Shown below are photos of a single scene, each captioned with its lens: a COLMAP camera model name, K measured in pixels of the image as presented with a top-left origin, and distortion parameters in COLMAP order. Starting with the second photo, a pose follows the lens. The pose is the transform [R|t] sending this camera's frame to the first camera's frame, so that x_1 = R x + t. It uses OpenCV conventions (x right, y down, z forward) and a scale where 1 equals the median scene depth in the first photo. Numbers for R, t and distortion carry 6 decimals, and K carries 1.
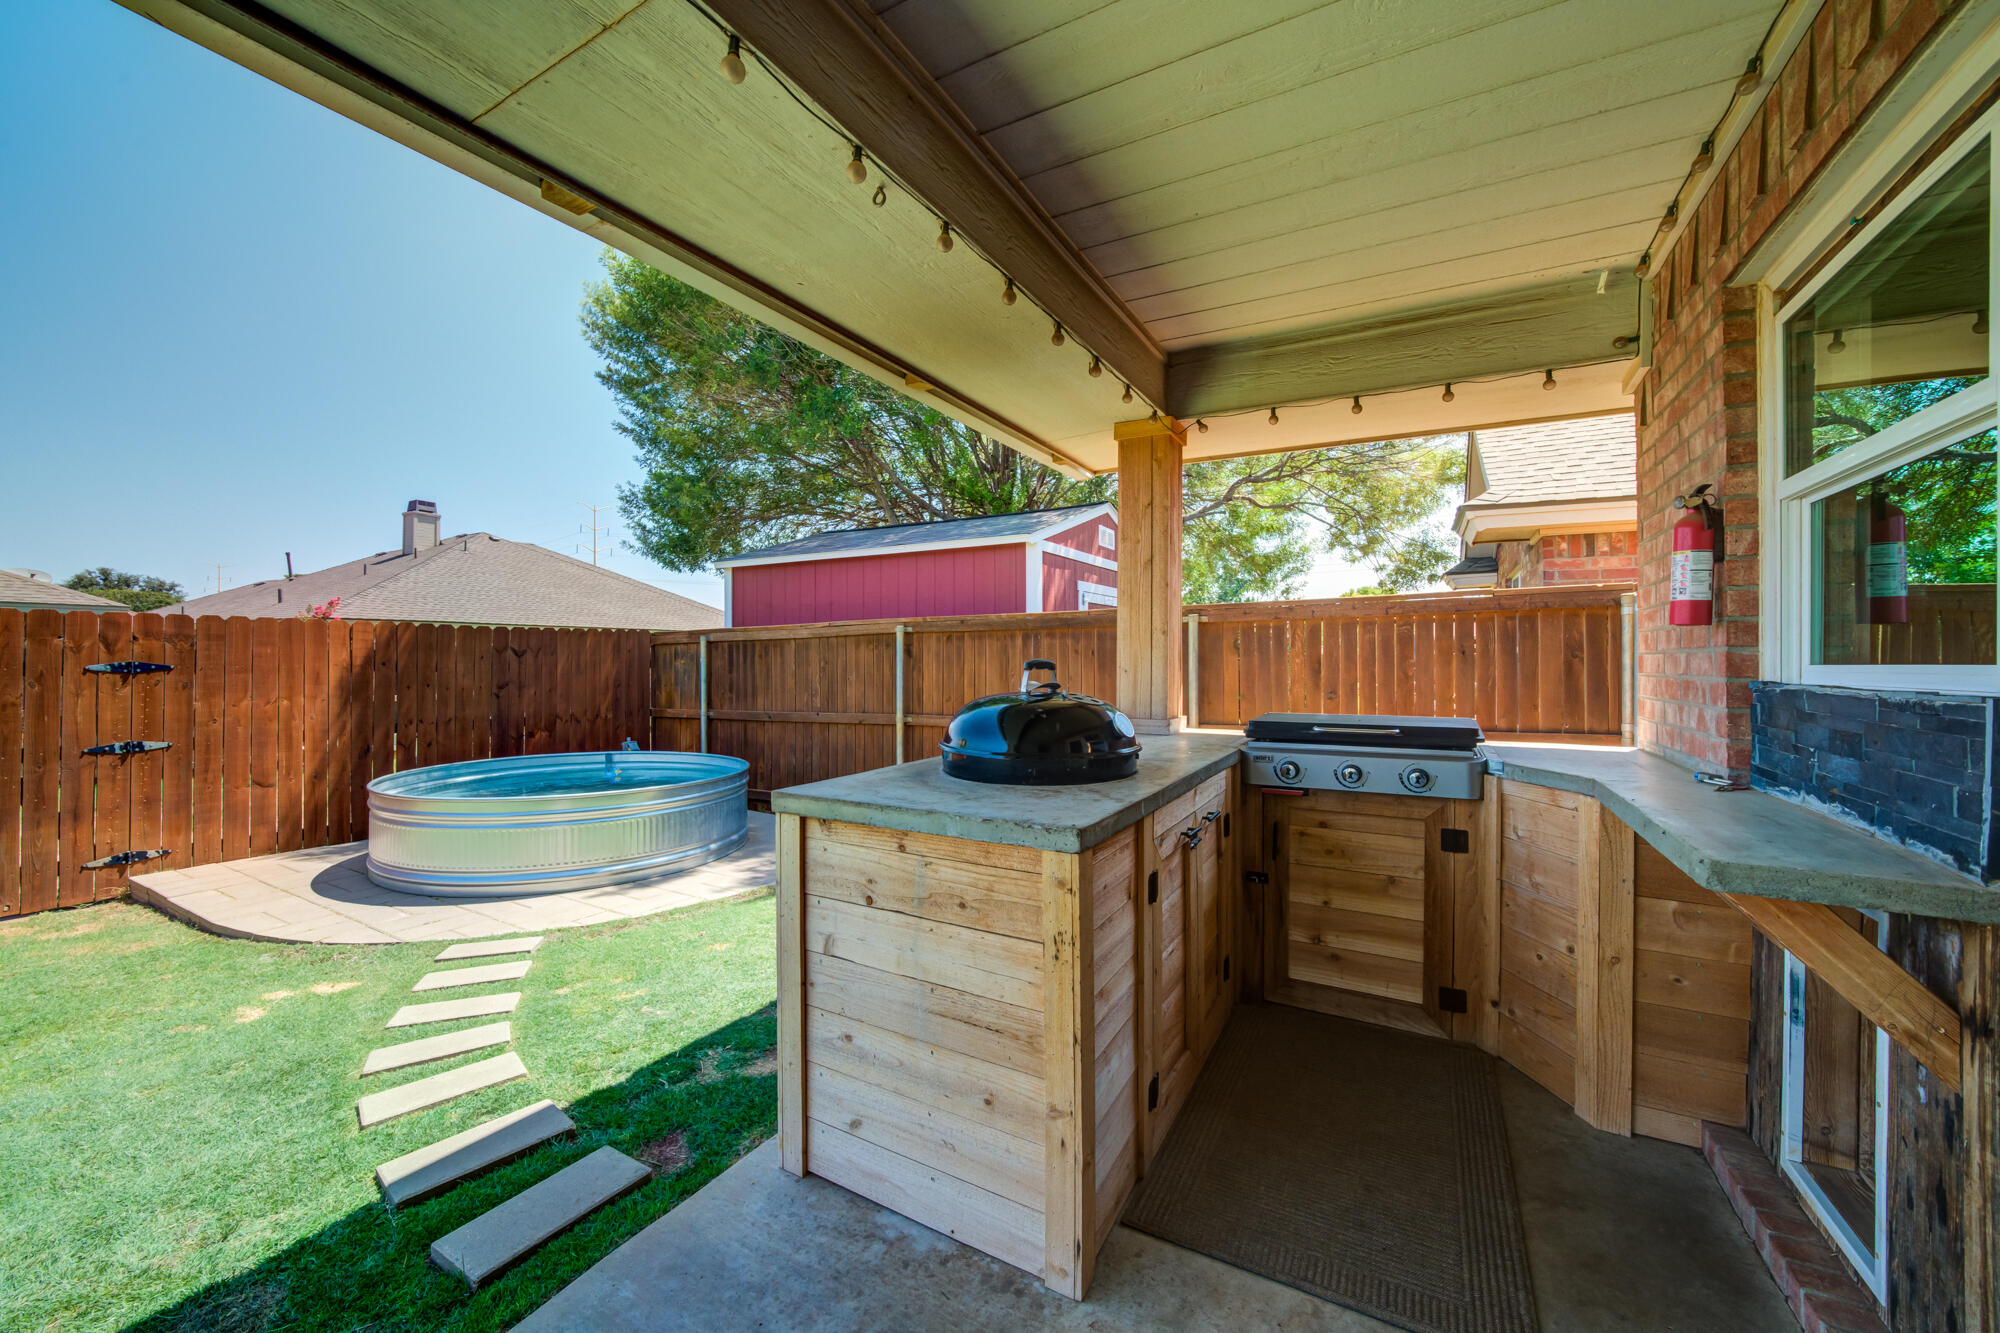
lens RADIAL K [[746.6, 0, 995.7], [0, 746.6, 642.8], [0, 0, 1]] dist [-0.000203, 0.000215]
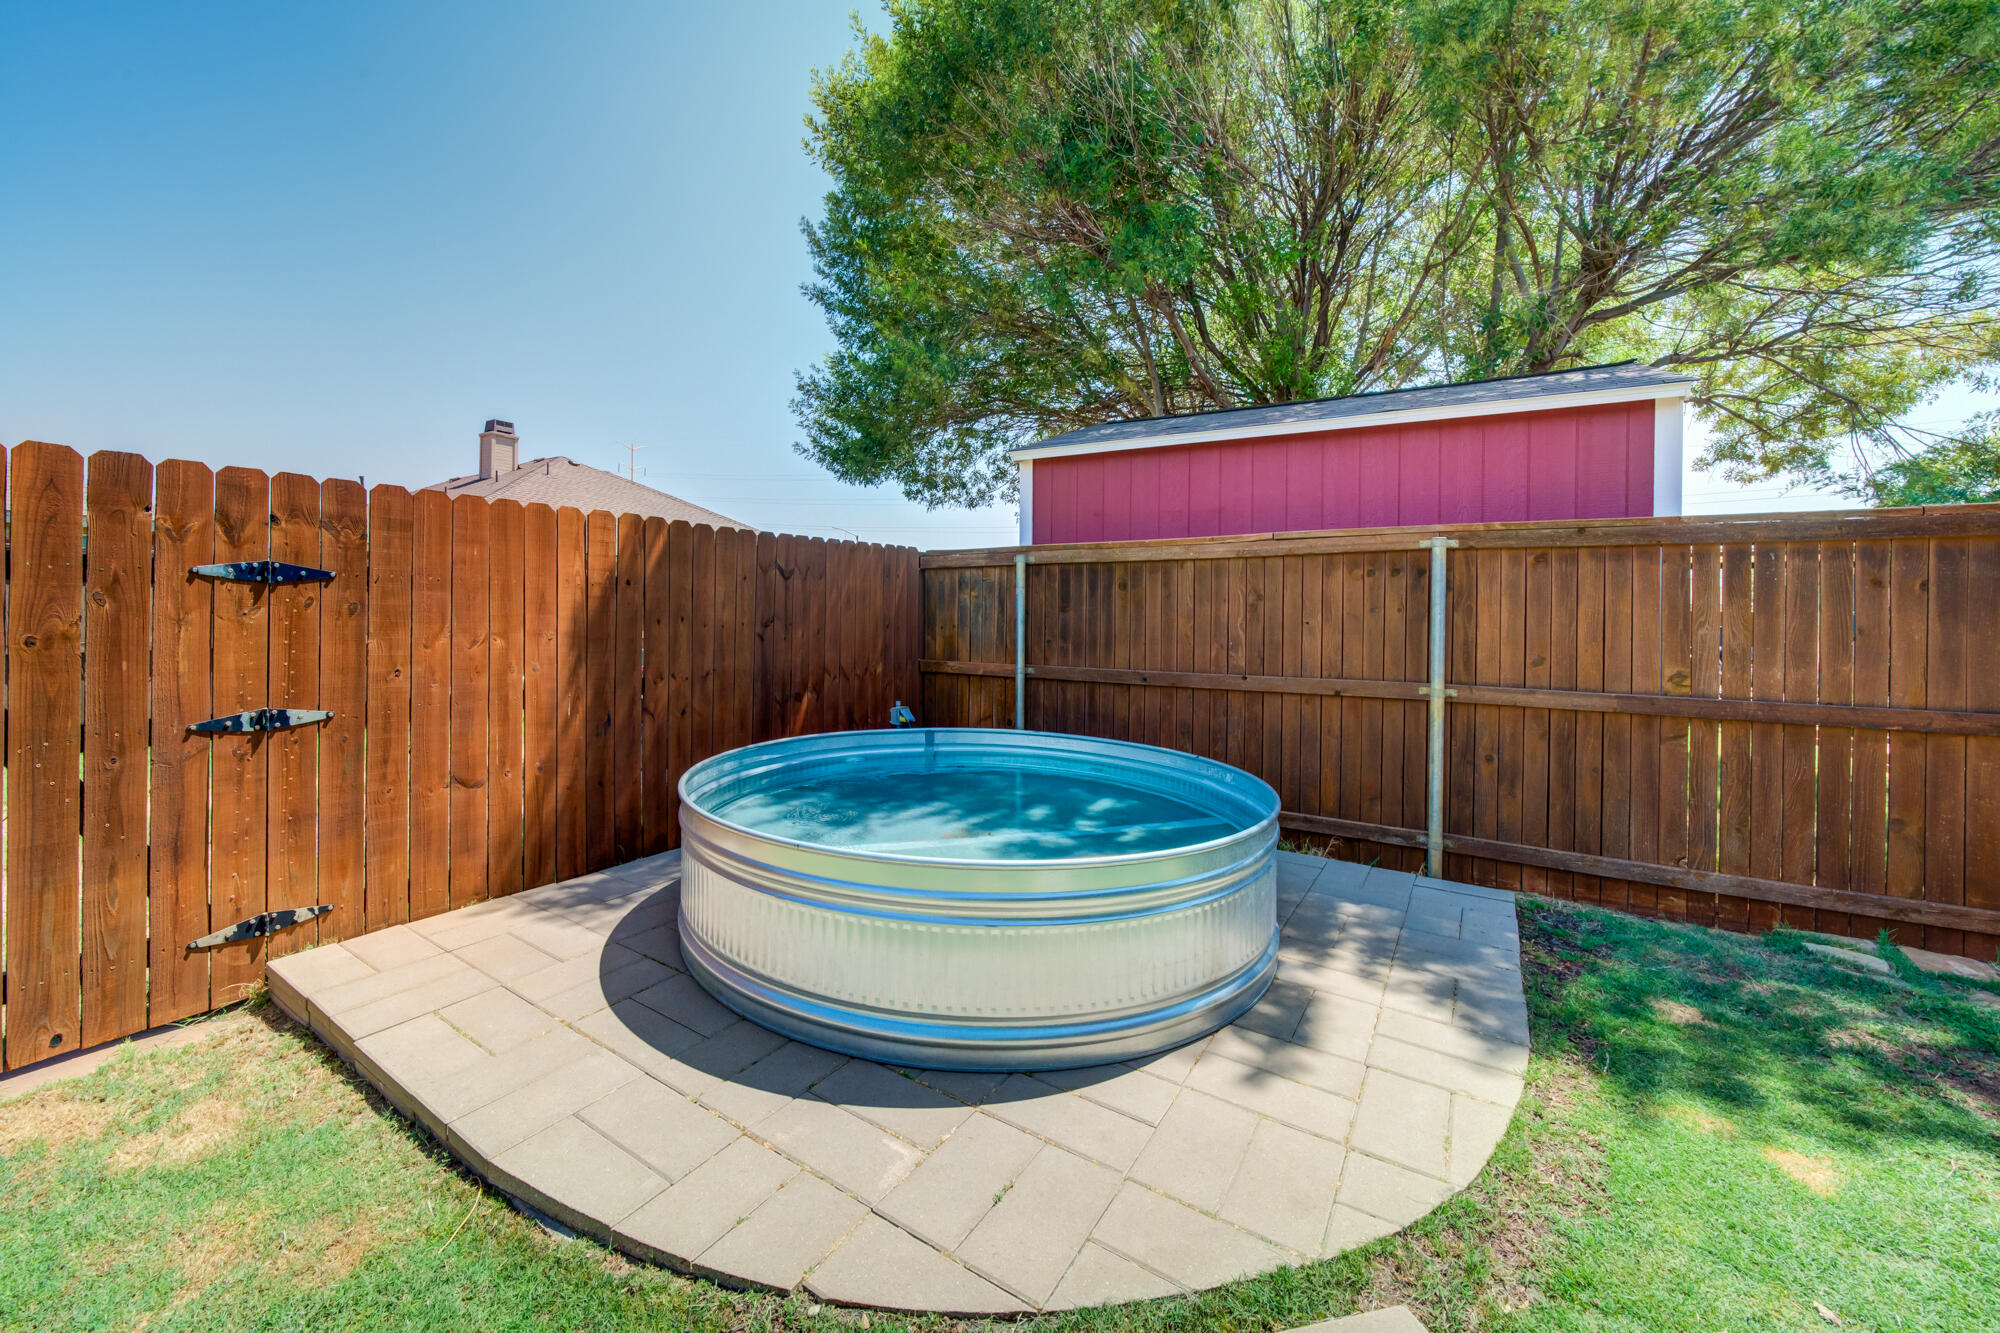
lens RADIAL K [[760.3, 0, 972.1], [0, 760.3, 603.7], [0, 0, 1]] dist [-0.008350, -0.000300]
pose [[0.997965, 0.020111, -0.060517, -0.567192], [-0.019037, 0.999652, 0.018285, 0.033068], [0.060864, -0.017095, 0.998000, 0.447516]]
